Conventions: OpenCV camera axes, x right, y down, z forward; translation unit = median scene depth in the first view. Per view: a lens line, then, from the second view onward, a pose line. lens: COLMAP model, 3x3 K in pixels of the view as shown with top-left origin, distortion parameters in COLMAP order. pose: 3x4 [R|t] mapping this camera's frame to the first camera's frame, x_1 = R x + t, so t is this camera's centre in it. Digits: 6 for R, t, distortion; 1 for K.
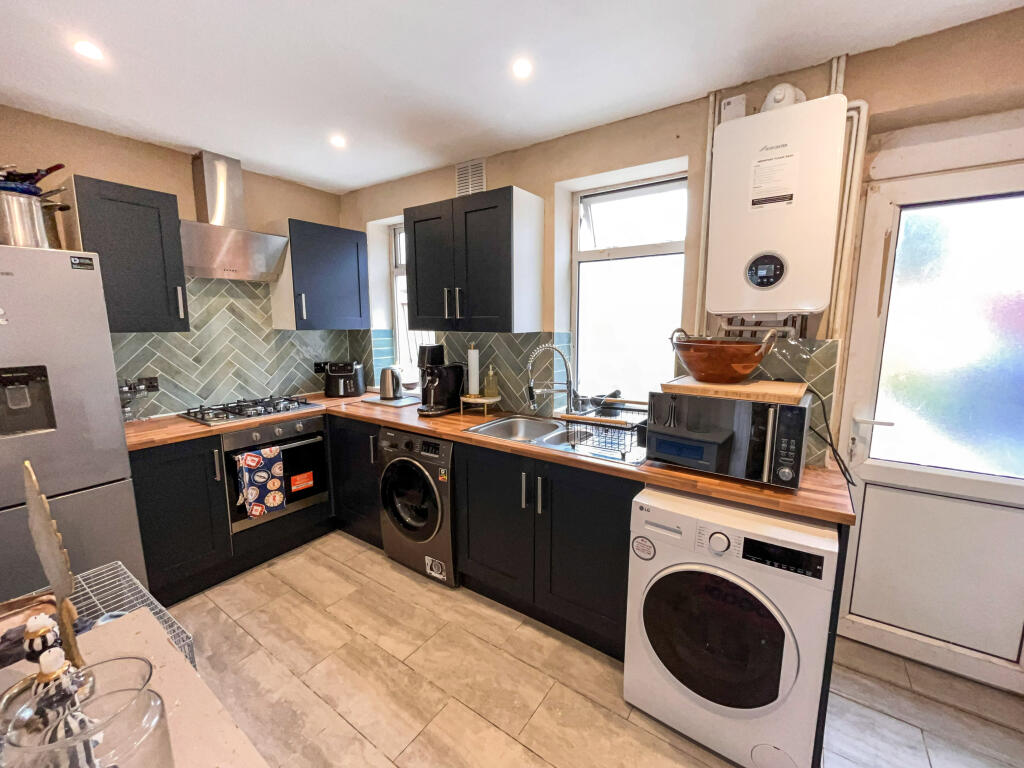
lens RADIAL K [[428.6, 0, 515.2], [0, 428.6, 383.5], [0, 0, 1]] dist [0.000830, 0.000699]
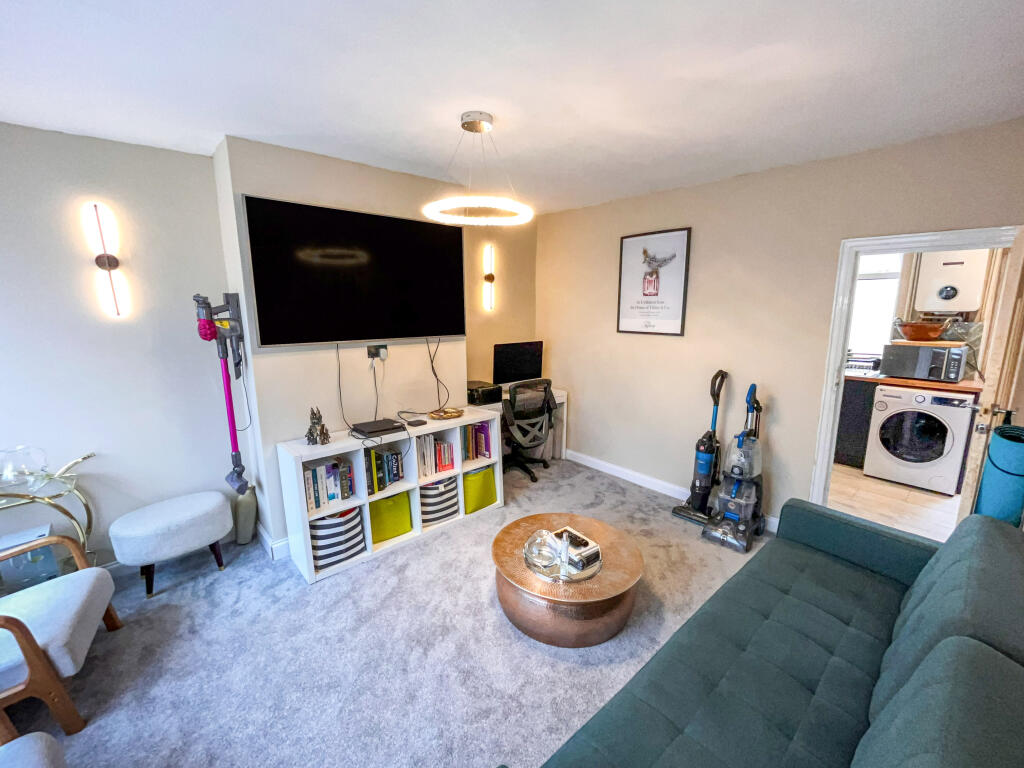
lens RADIAL K [[428.6, 0, 510.3], [0, 428.6, 384.4], [0, 0, 1]] dist [0.000830, 0.000699]
pose [[0.971166, 0.039386, -0.235129, -1.134471], [-0.029464, 0.998527, 0.045562, 0.193423], [0.236577, -0.037320, 0.970896, -1.807742]]
